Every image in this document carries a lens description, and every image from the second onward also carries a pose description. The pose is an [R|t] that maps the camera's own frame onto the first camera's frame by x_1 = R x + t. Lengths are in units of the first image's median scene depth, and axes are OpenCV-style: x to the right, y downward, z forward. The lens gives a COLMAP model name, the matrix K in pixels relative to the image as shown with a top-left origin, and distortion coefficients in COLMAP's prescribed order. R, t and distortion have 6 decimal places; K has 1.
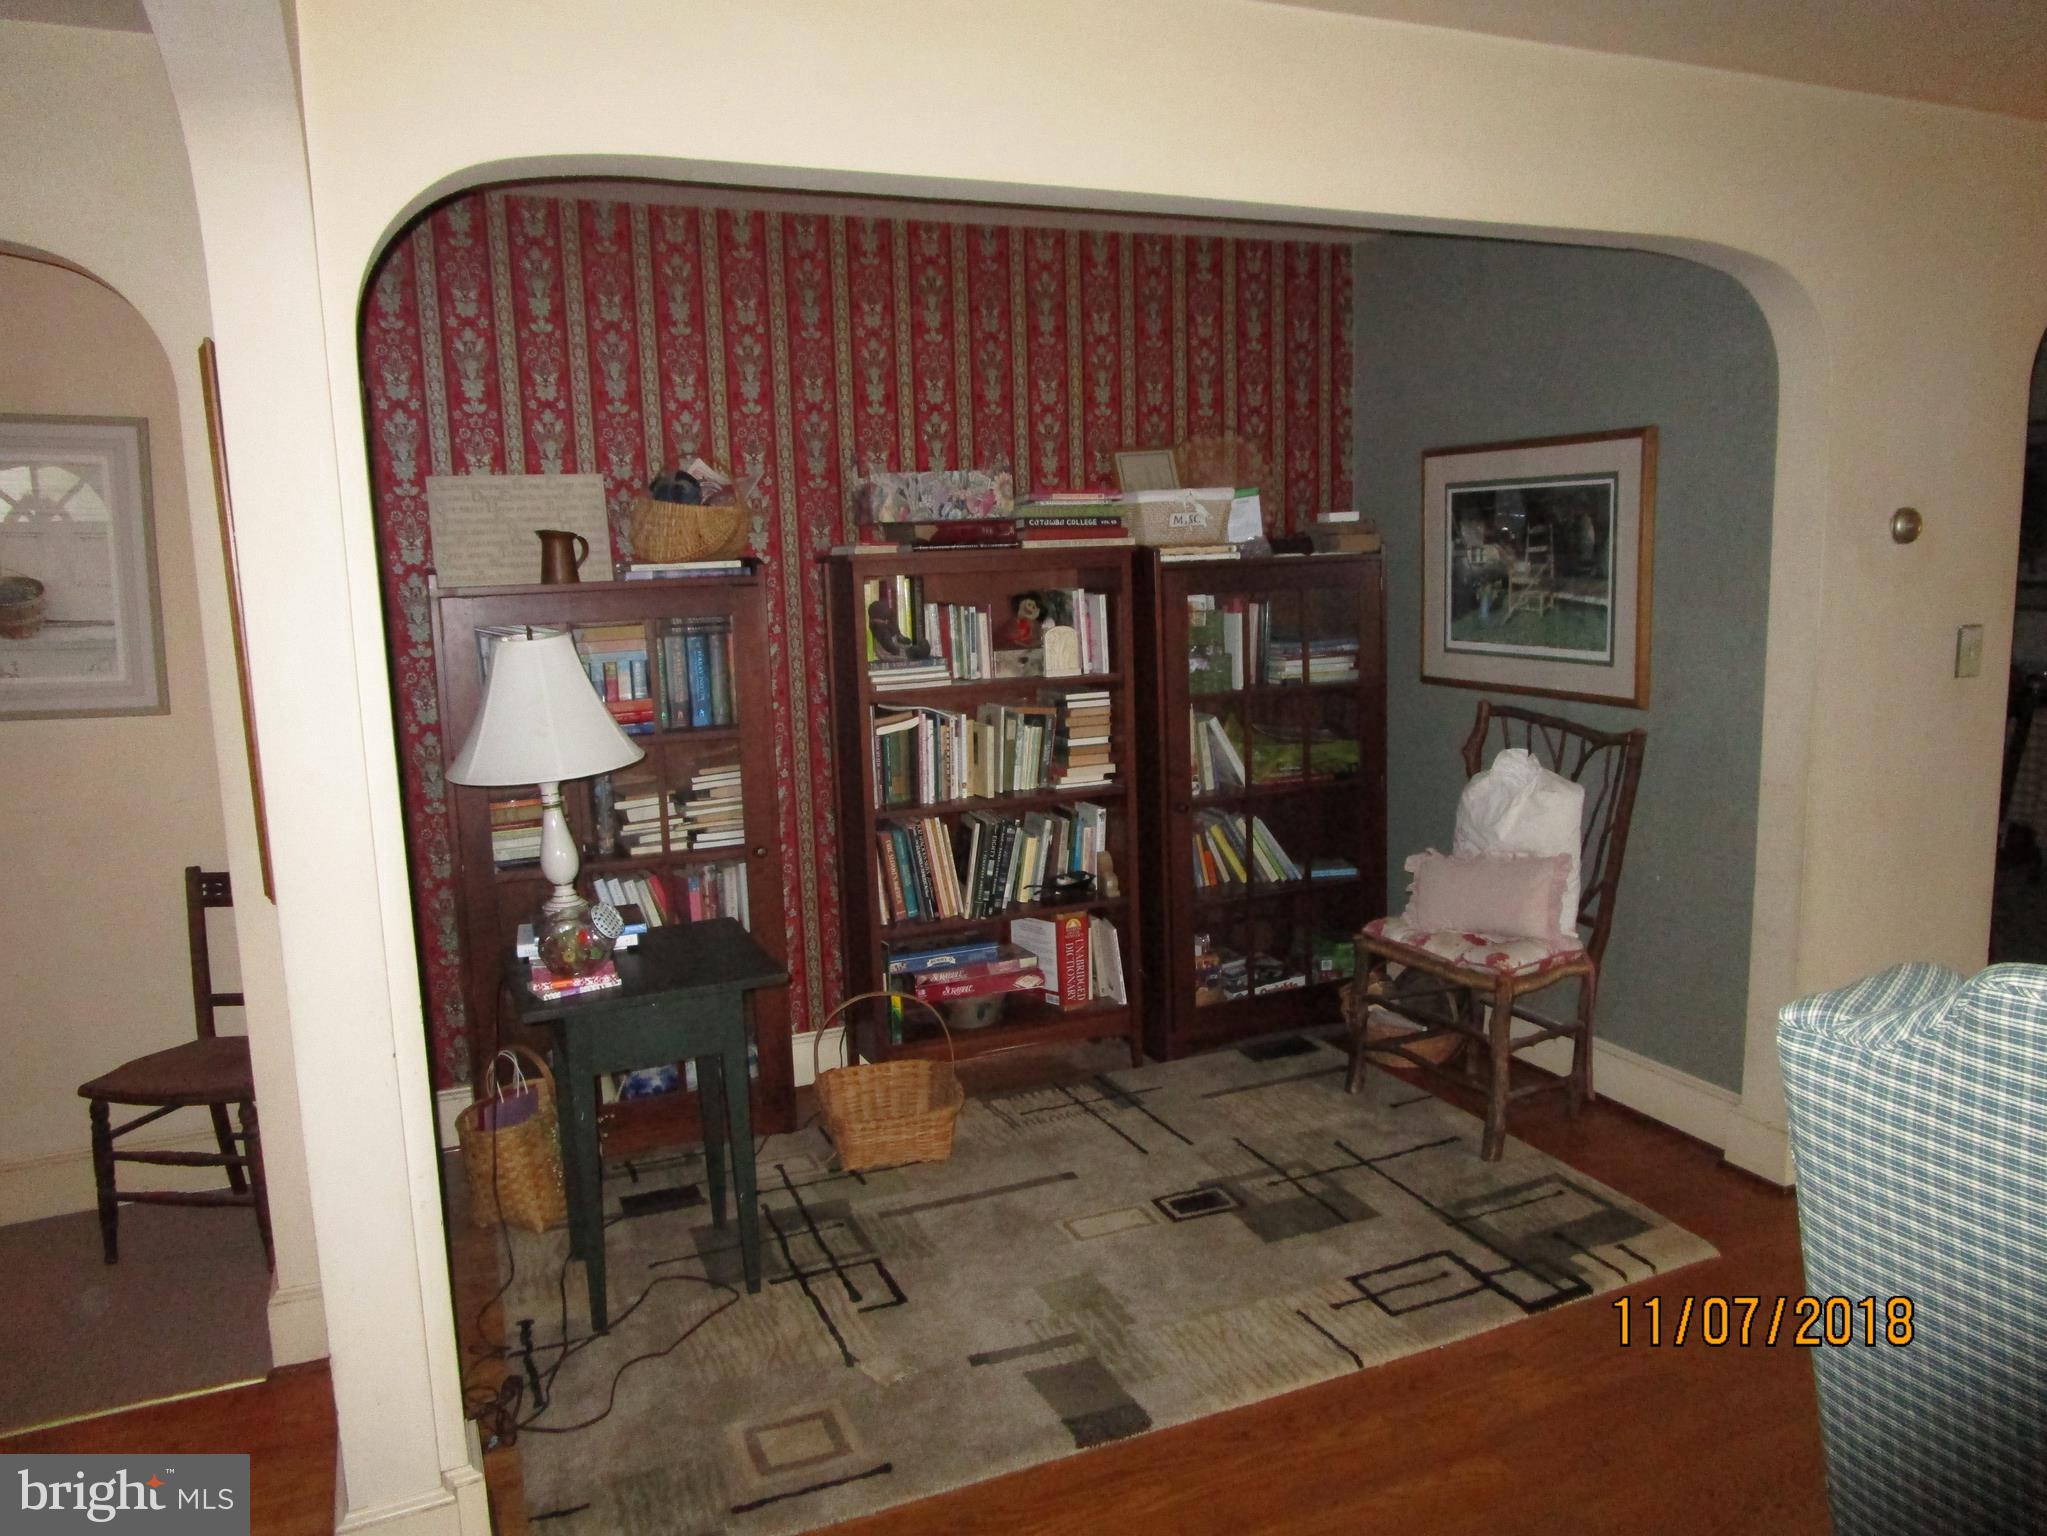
lens RADIAL K [[1471.0, 0, 1023.5], [0, 1471.0, 768.0], [0, 0, 1]] dist [-0.003148, -0.005304]
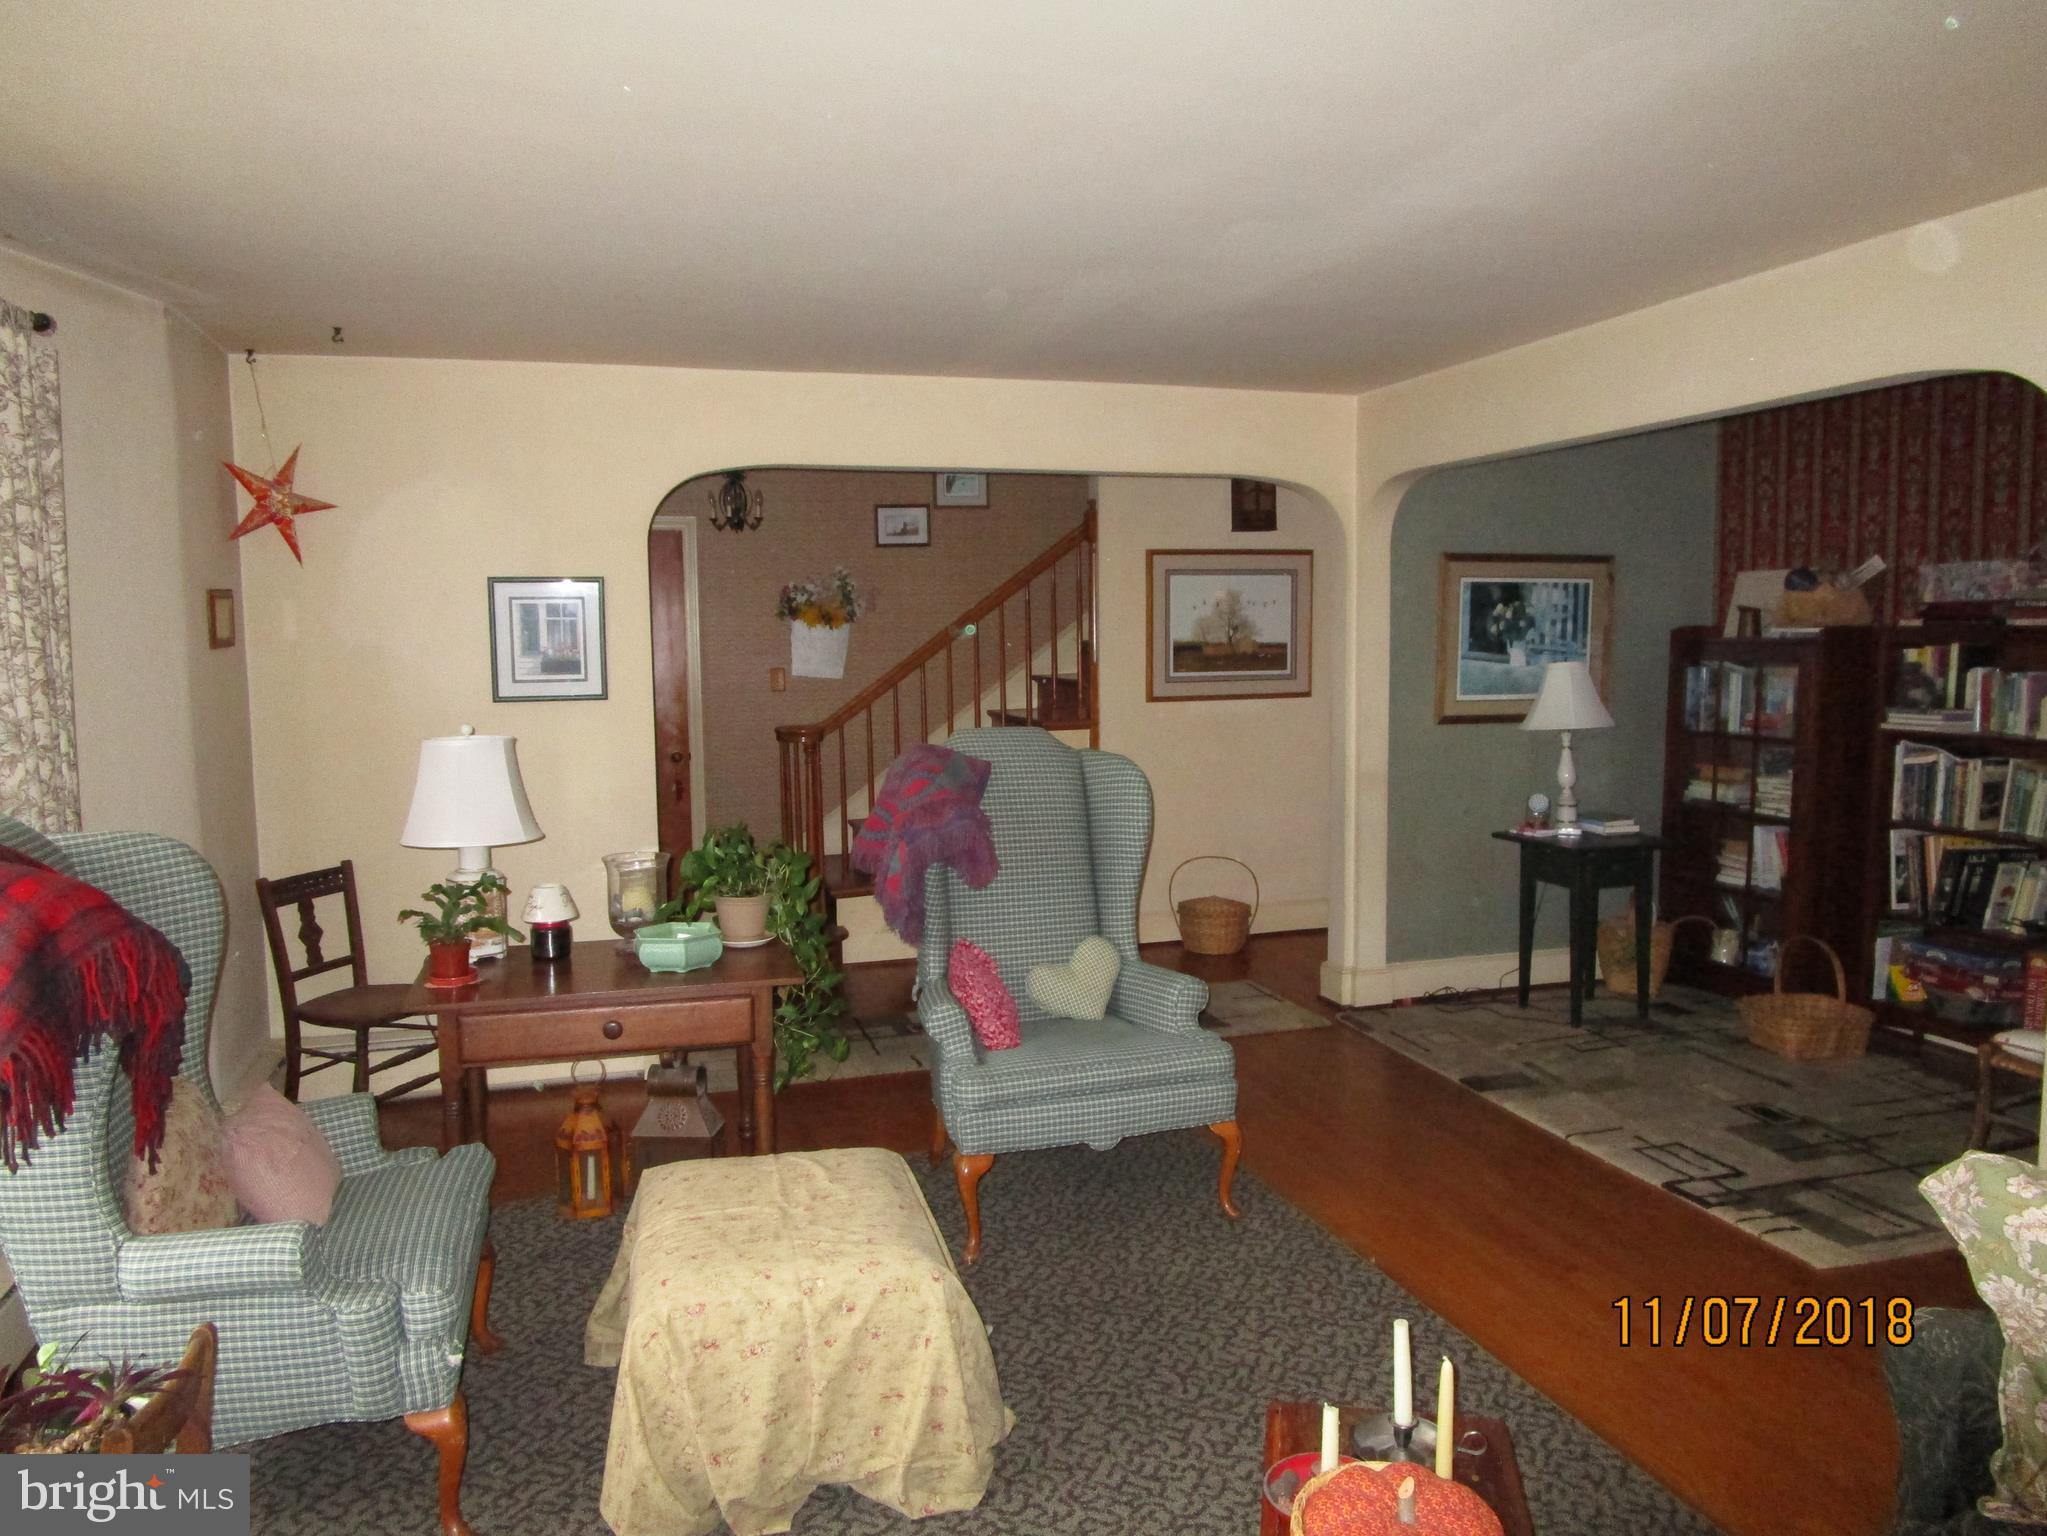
lens RADIAL K [[1553.6, 0, 1023.5], [0, 1553.6, 768.0], [0, 0, 1]] dist [0.006831, 0.002829]
pose [[-0.140456, 0.117126, -0.983135, 1.510945], [-0.139092, 0.980796, 0.136719, -0.108563], [0.980268, 0.155949, -0.121467, 0.438296]]
